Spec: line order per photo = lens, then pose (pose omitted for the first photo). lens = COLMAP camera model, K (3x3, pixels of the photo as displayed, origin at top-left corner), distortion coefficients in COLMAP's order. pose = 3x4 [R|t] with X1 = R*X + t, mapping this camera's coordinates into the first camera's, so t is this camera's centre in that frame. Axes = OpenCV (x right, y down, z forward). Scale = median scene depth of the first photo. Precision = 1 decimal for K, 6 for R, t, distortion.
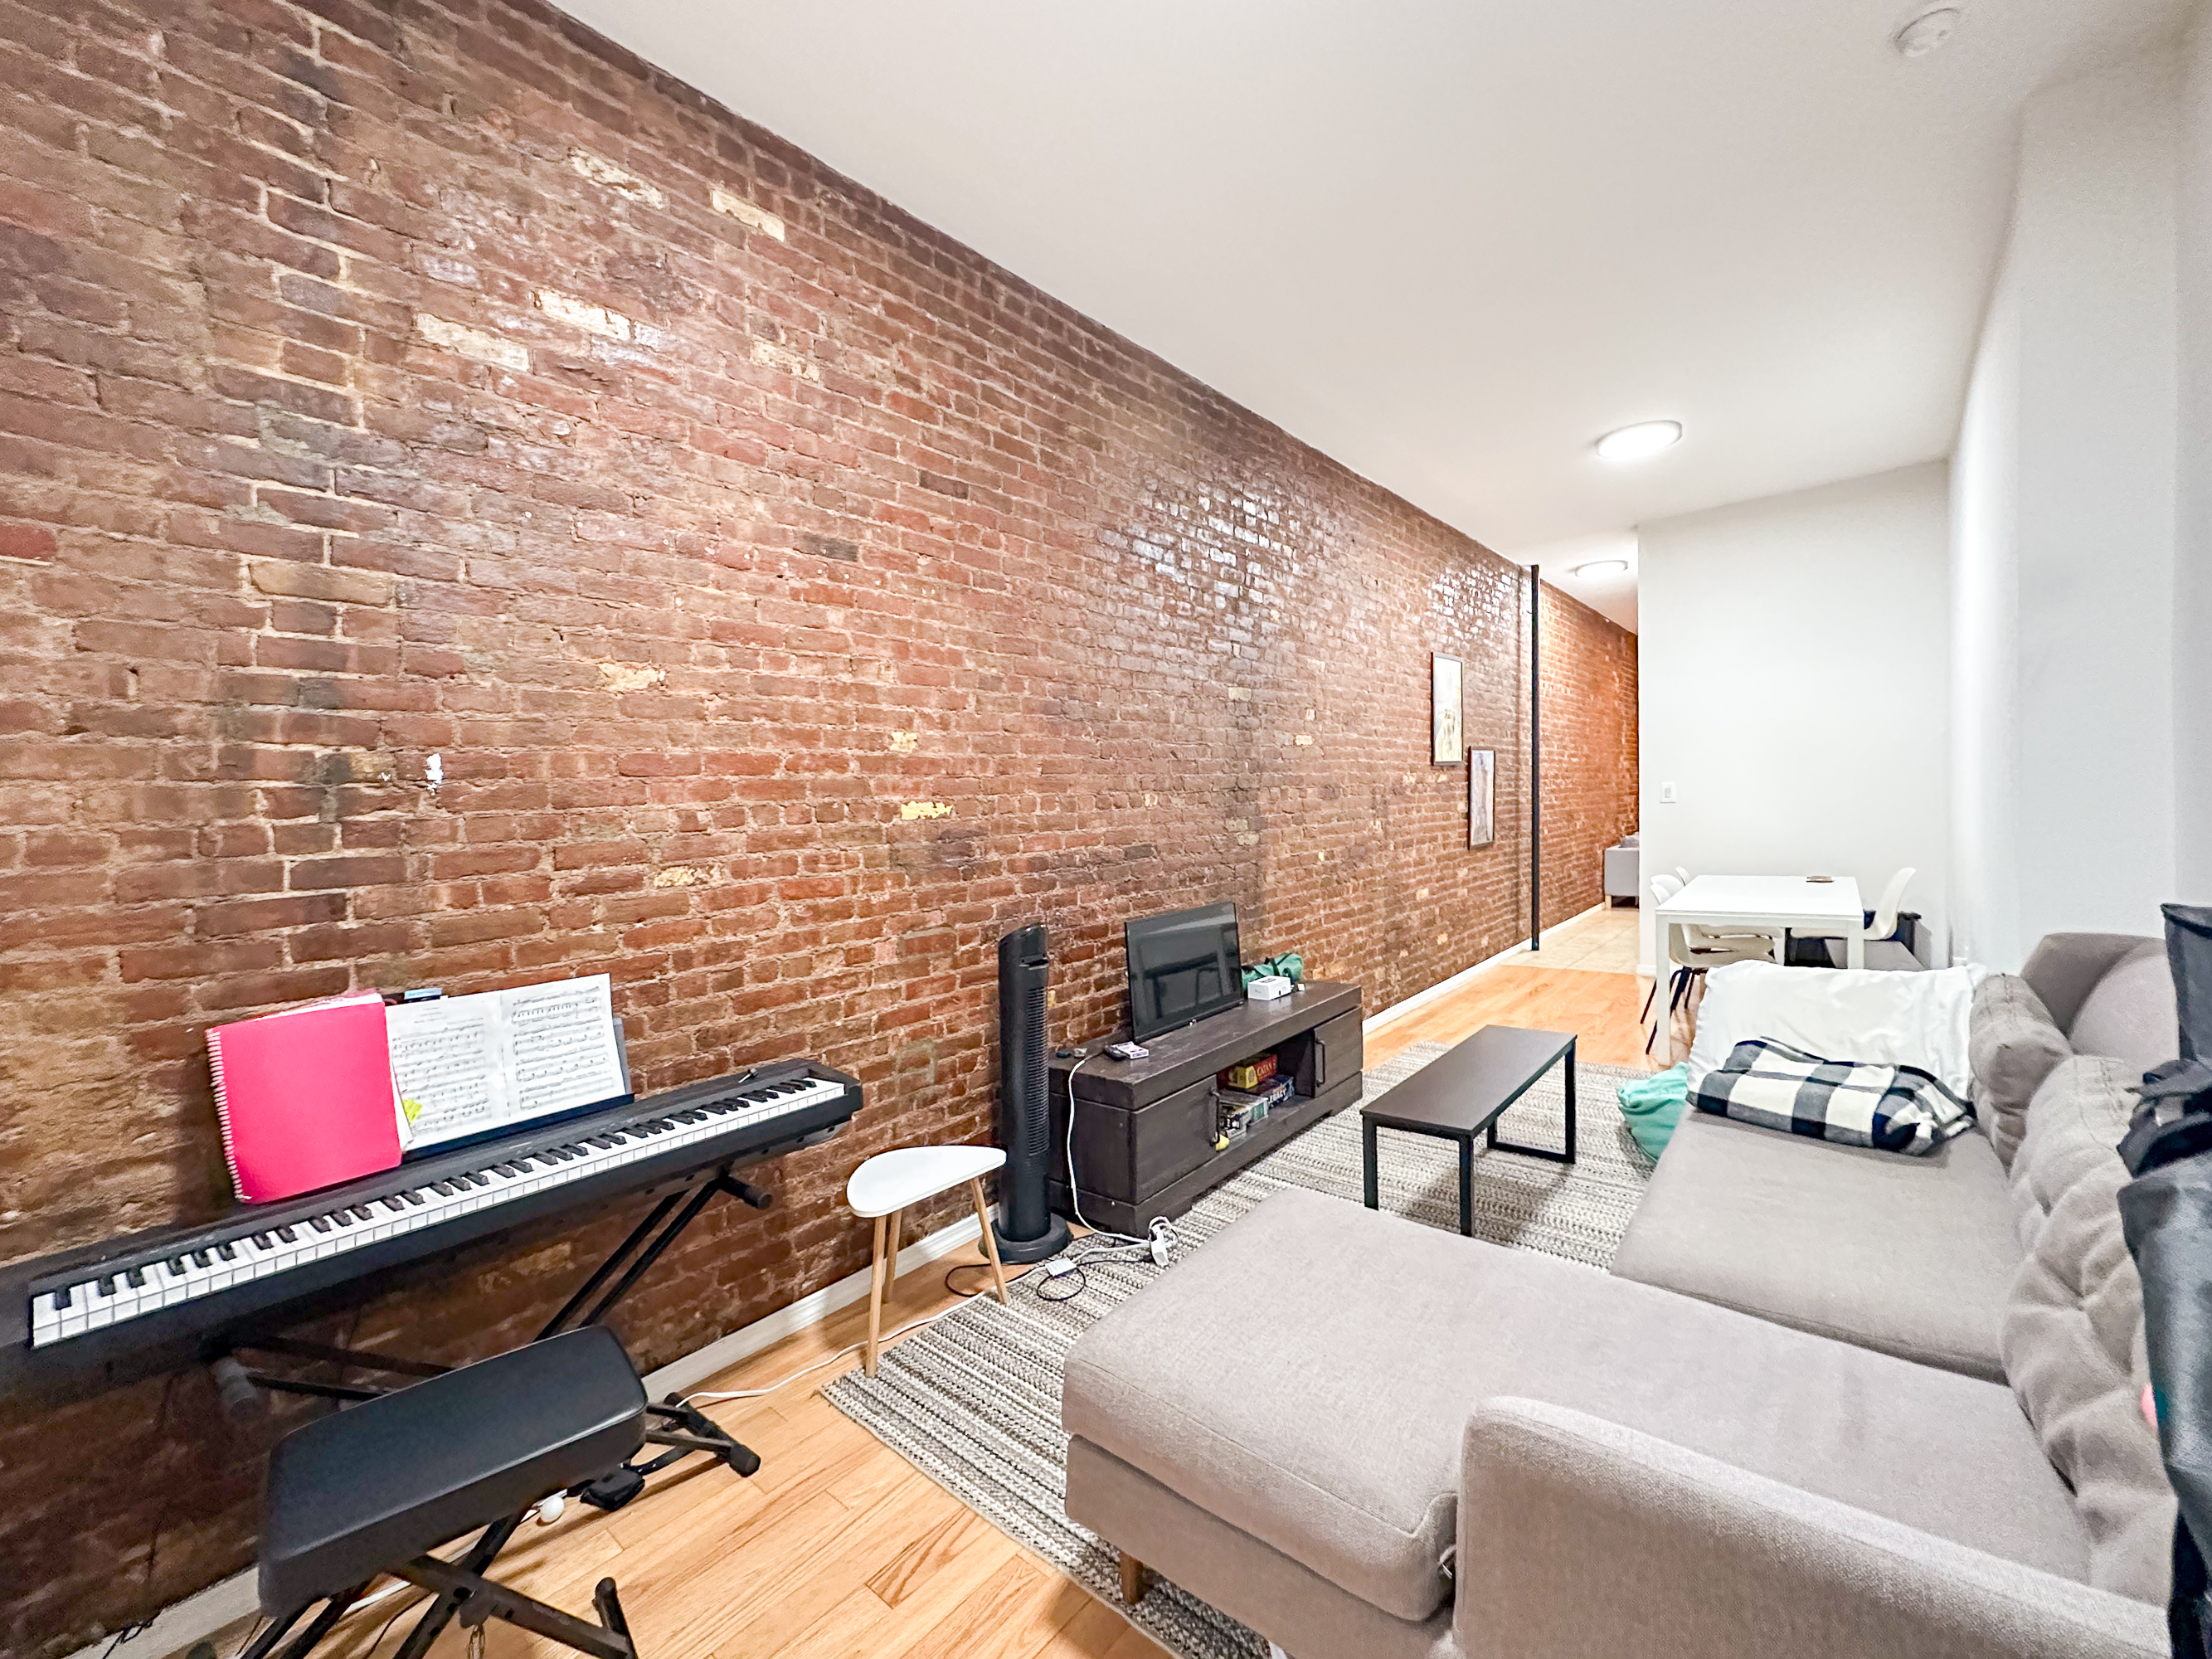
lens RADIAL K [[903.8, 0, 1116.9], [0, 903.8, 845.7], [0, 0, 1]] dist [-0.000692, 0.000054]
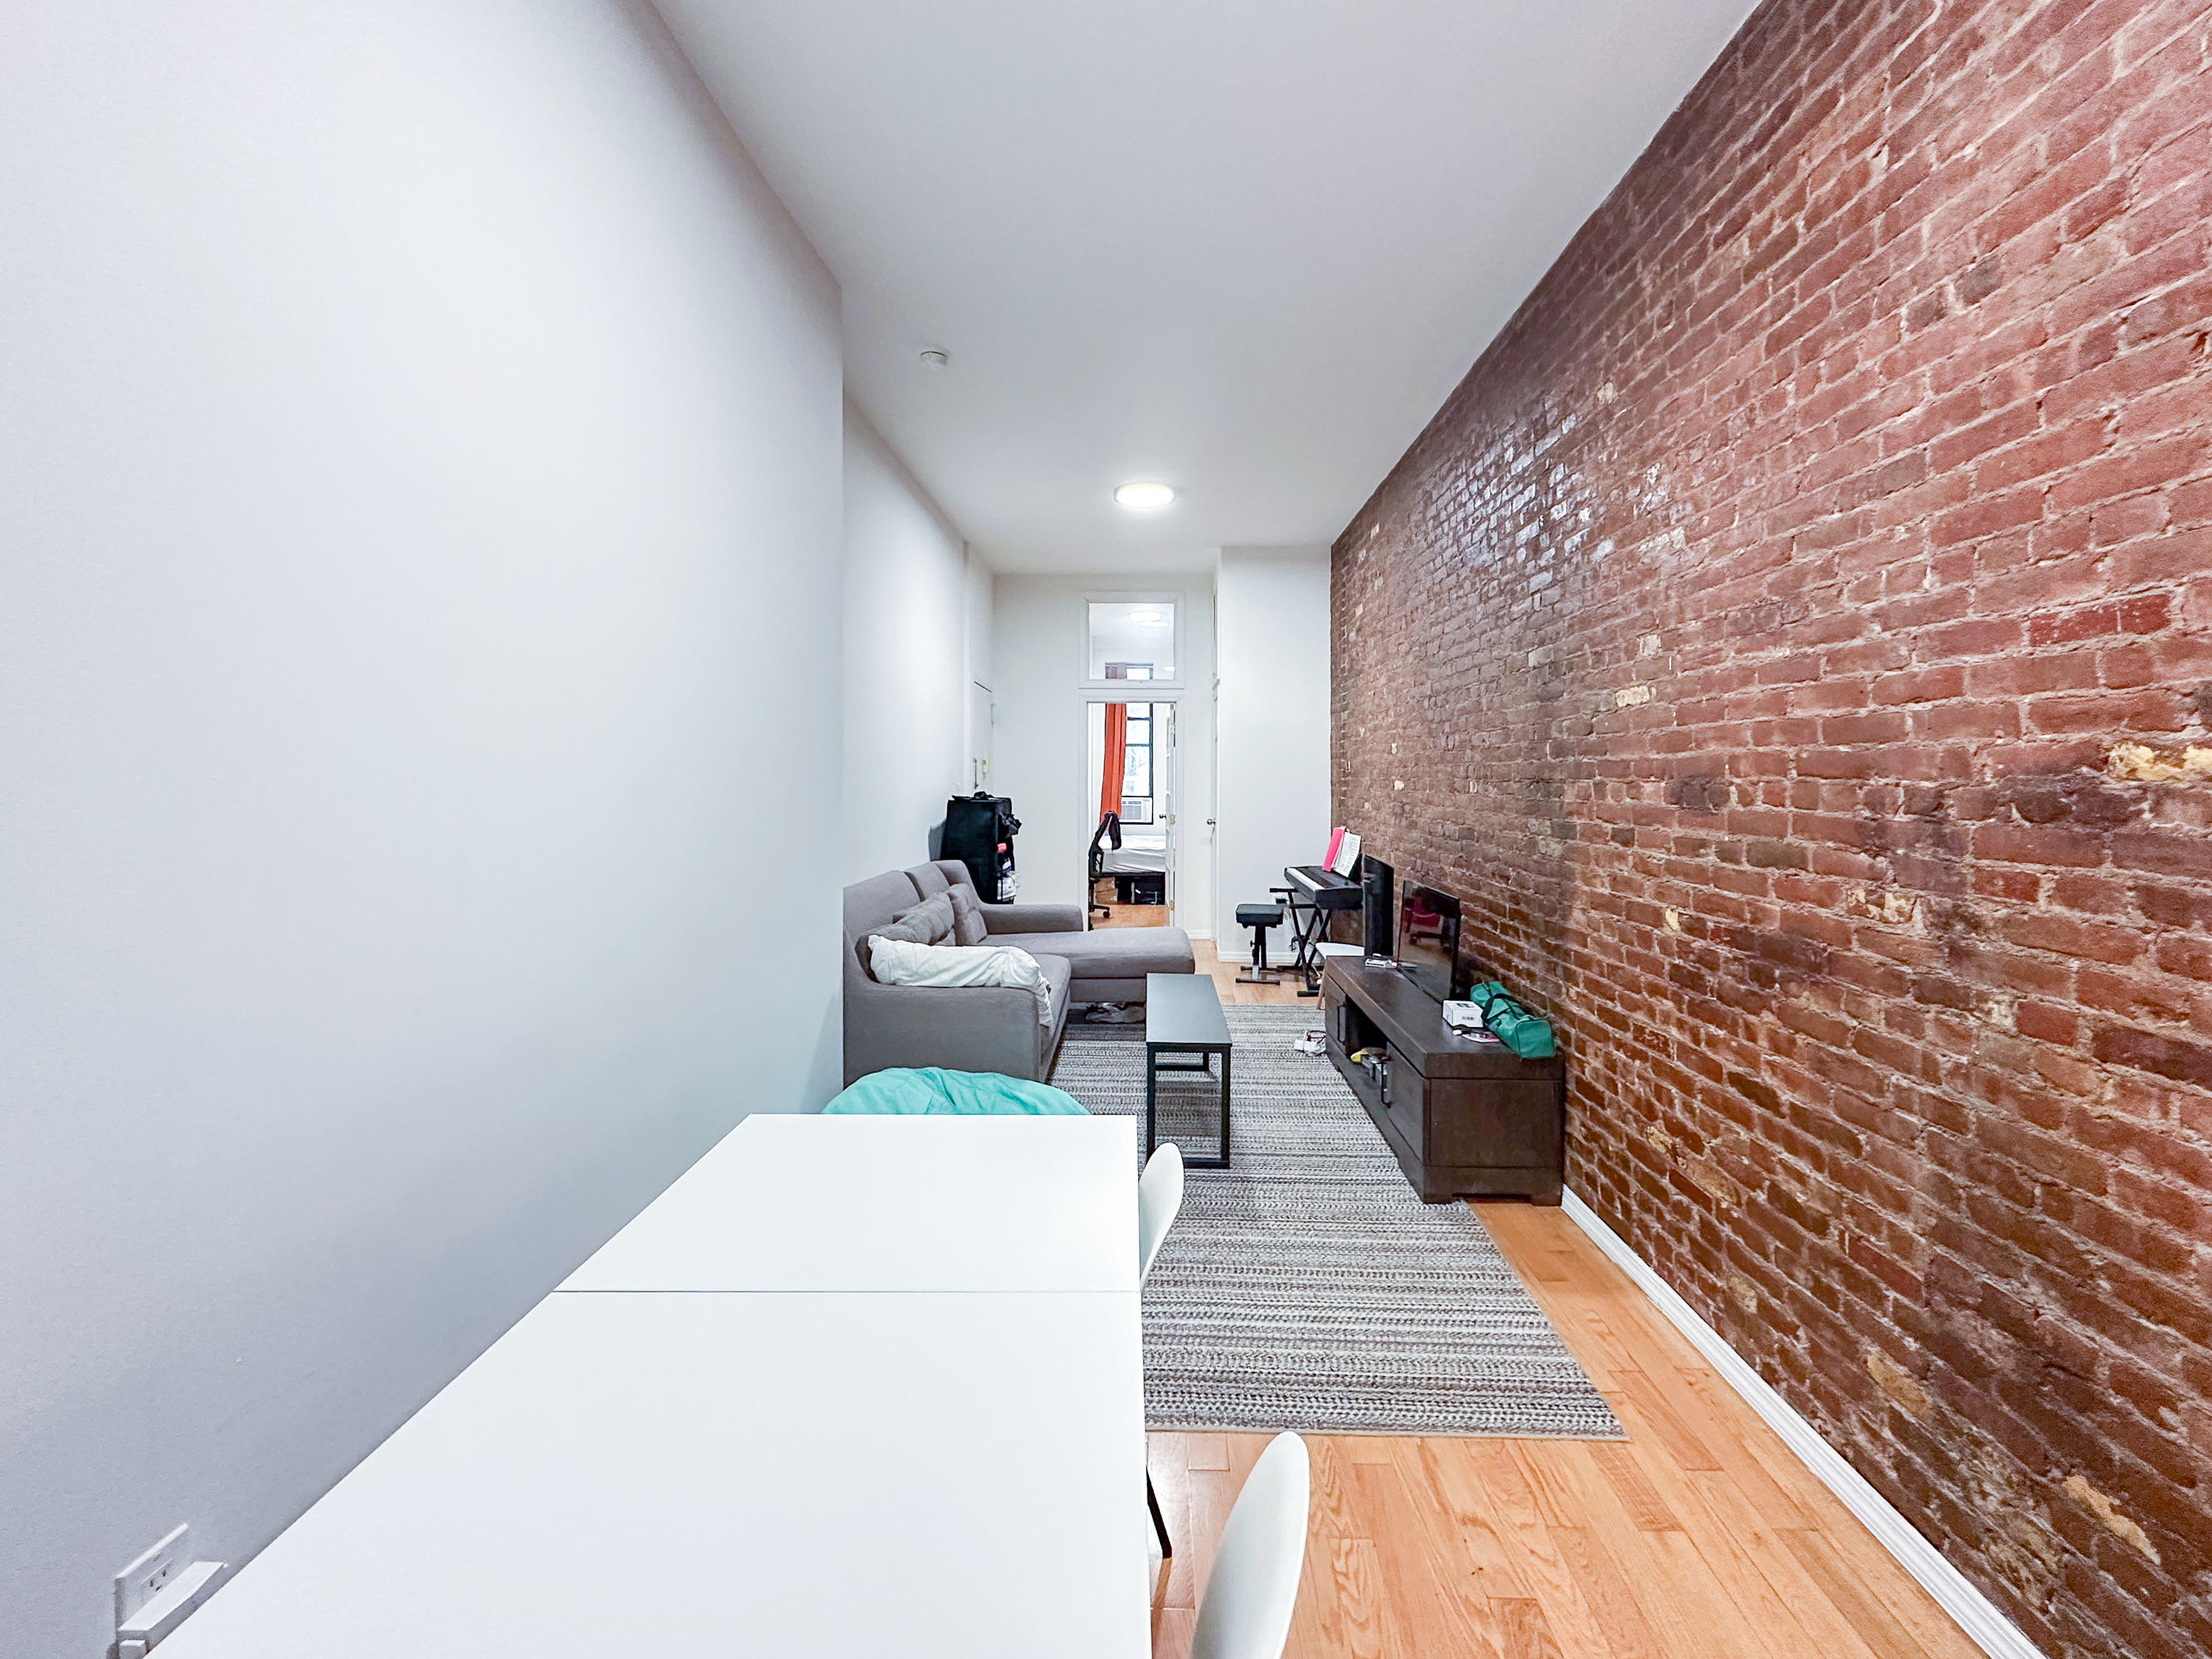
lens RADIAL K [[903.8, 0, 1116.9], [0, 903.8, 845.7], [0, 0, 1]] dist [-0.000692, 0.000054]
pose [[-0.794902, 0.070448, -0.602634, 0.749976], [-0.016711, 0.990317, 0.137812, -0.089992], [0.606508, 0.119618, -0.786028, 1.173779]]
